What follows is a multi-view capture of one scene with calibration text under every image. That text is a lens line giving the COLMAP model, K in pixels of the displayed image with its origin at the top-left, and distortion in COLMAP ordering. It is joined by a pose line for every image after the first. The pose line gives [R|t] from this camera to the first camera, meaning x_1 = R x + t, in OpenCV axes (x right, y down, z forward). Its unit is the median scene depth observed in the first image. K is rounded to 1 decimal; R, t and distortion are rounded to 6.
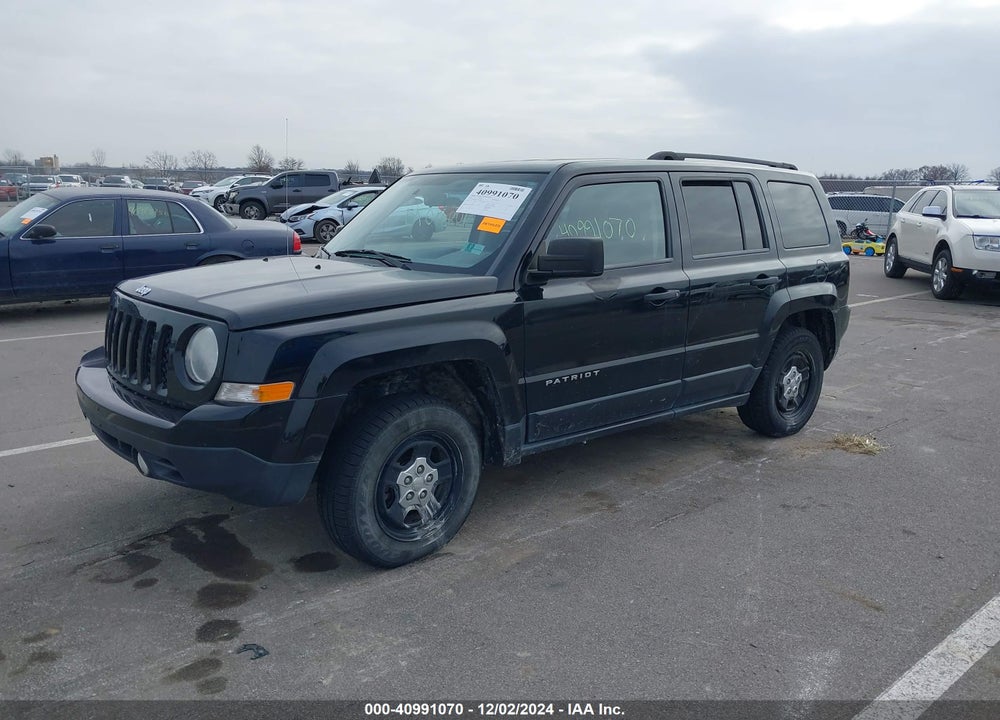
lens RADIAL K [[788.2, 0, 498.3], [0, 788.2, 341.4], [0, 0, 1]] dist [0.071366, -0.116983]
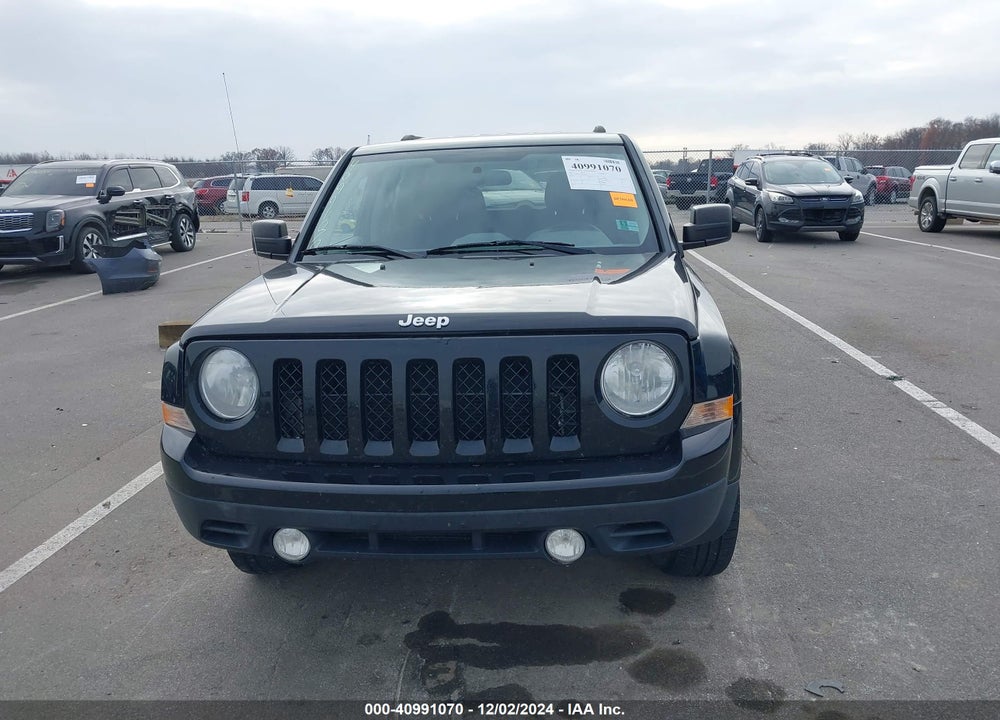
lens RADIAL K [[788.2, 0, 498.3], [0, 788.2, 341.4], [0, 0, 1]] dist [0.071366, -0.116983]
pose [[0.706064, -0.173683, 0.686519, -0.791038], [0.159729, 0.983533, 0.084549, -0.085532], [-0.689899, 0.049959, 0.722180, 0.426795]]
